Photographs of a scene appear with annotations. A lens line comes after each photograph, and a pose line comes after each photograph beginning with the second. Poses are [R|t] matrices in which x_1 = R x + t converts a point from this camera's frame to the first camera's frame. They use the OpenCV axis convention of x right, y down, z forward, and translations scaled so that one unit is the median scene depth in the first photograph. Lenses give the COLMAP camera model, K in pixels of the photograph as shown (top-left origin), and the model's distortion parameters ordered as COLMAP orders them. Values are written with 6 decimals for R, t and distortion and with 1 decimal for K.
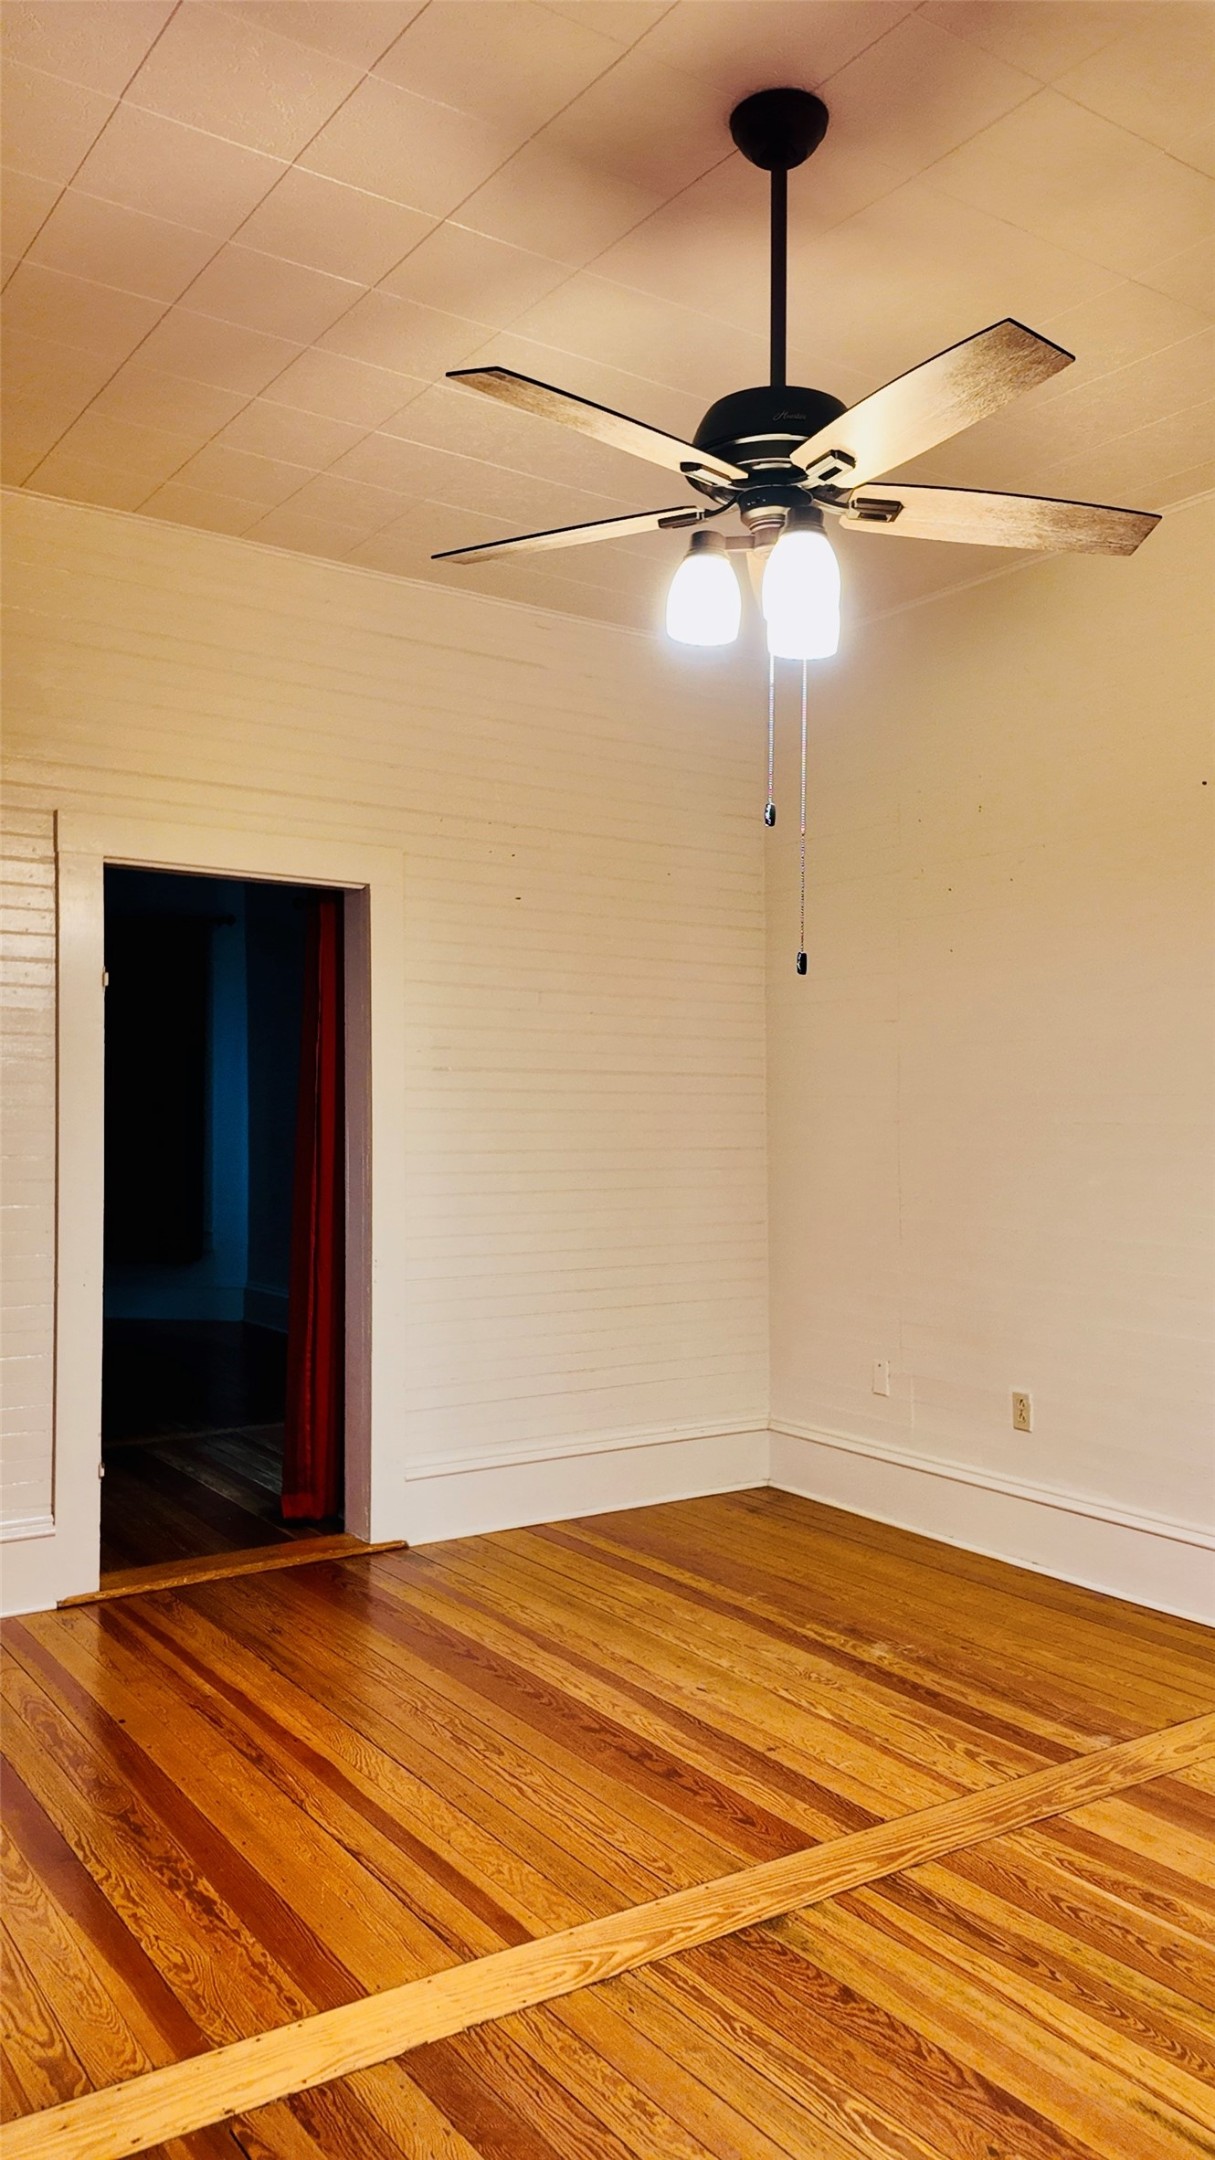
lens RADIAL K [[1586.0, 0, 613.5], [0, 1586.0, 1083.7], [0, 0, 1]] dist [-0.006871, -0.006899]
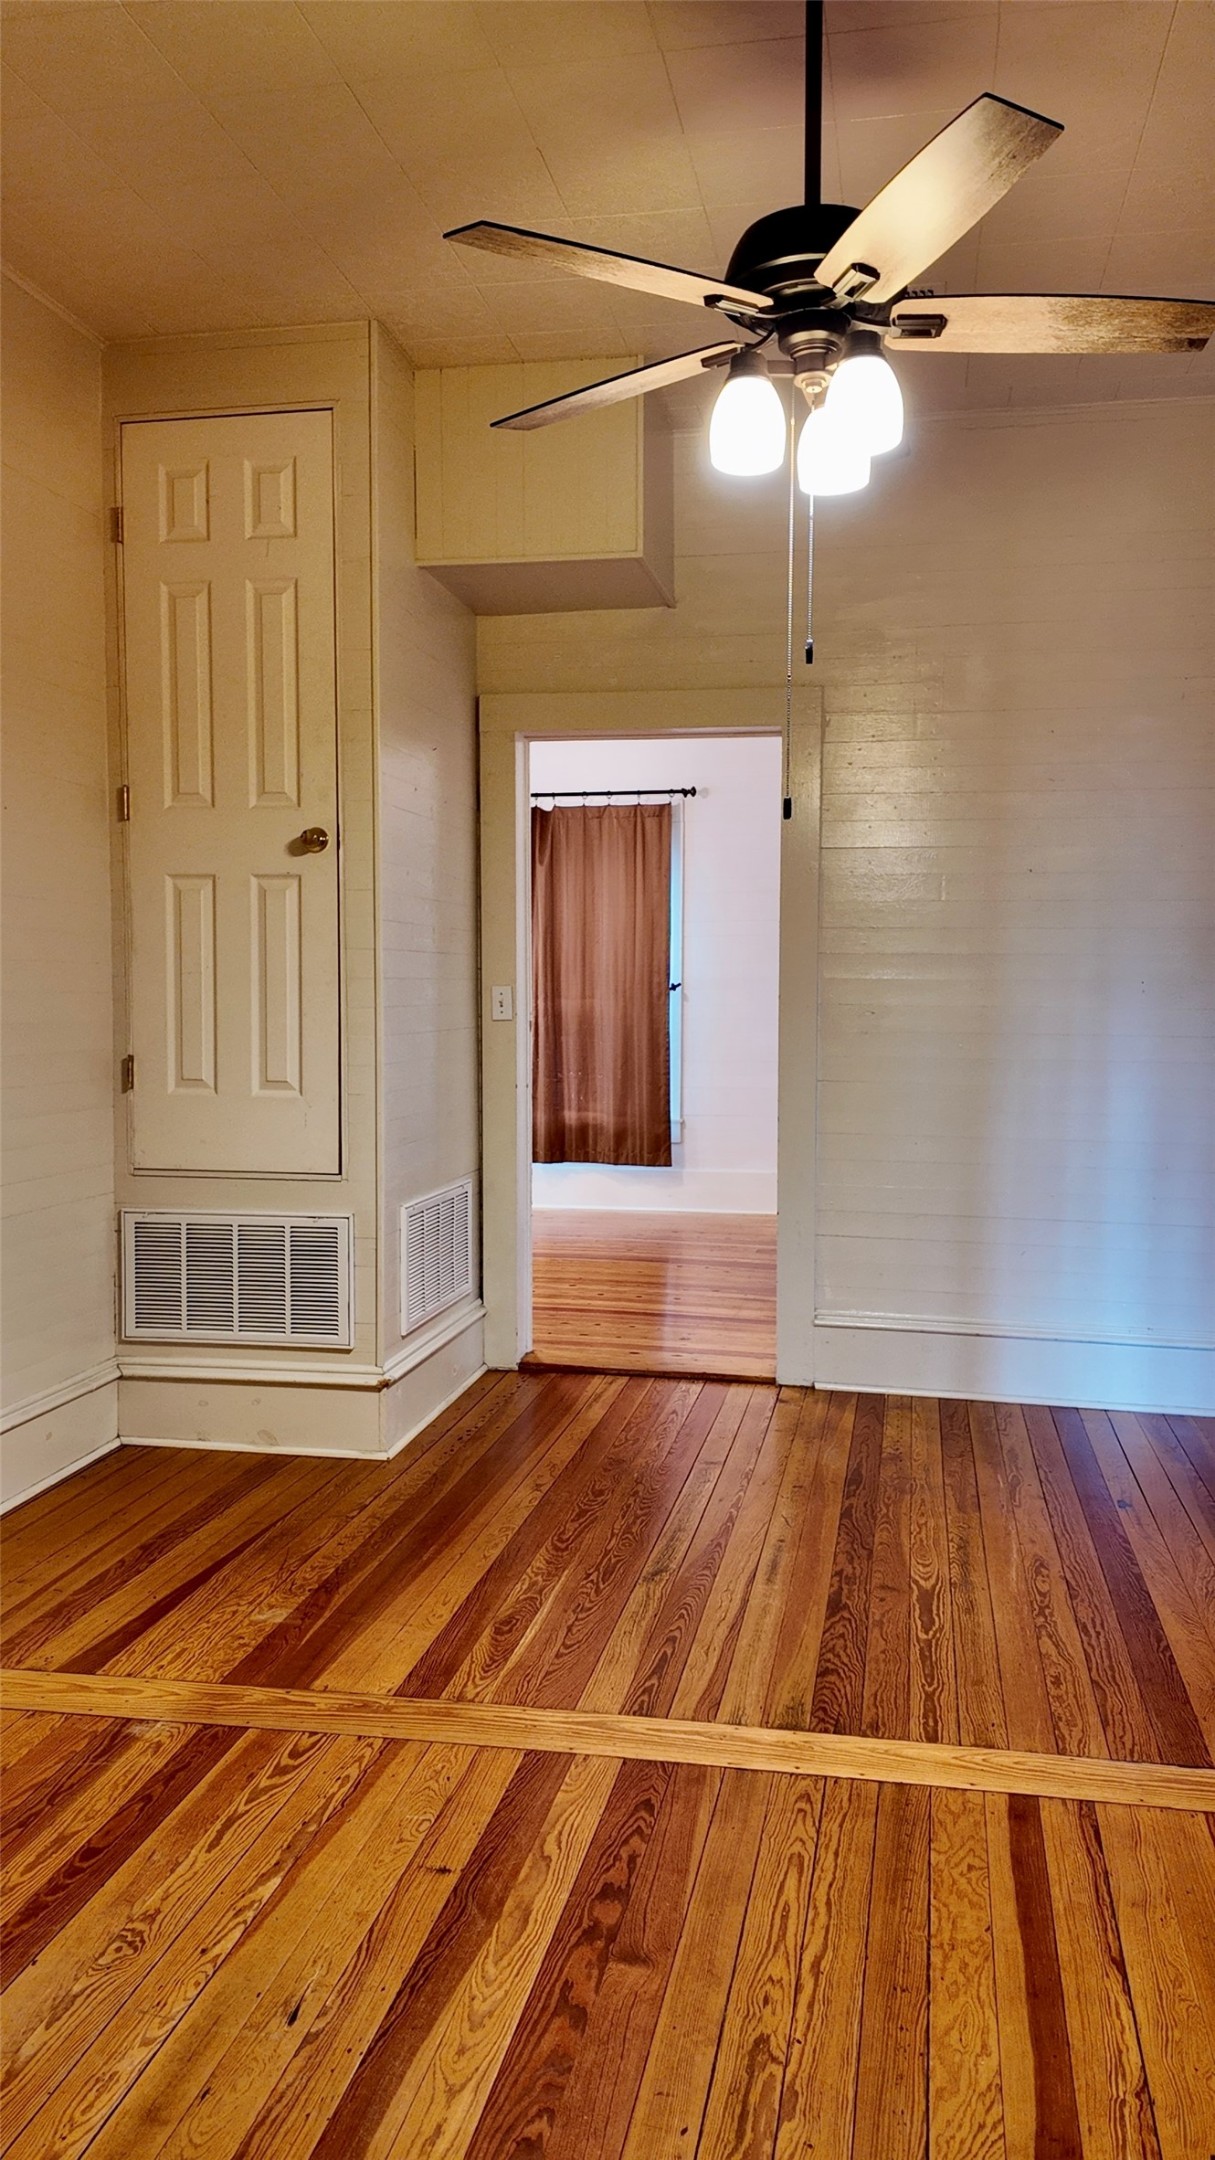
lens RADIAL K [[1586.0, 0, 613.5], [0, 1586.0, 1083.7], [0, 0, 1]] dist [-0.006871, -0.006899]
pose [[-0.697066, -0.055495, 0.714856, -0.488324], [-0.015066, 0.997914, 0.062778, 0.040591], [-0.716848, 0.032991, -0.696448, 1.627789]]
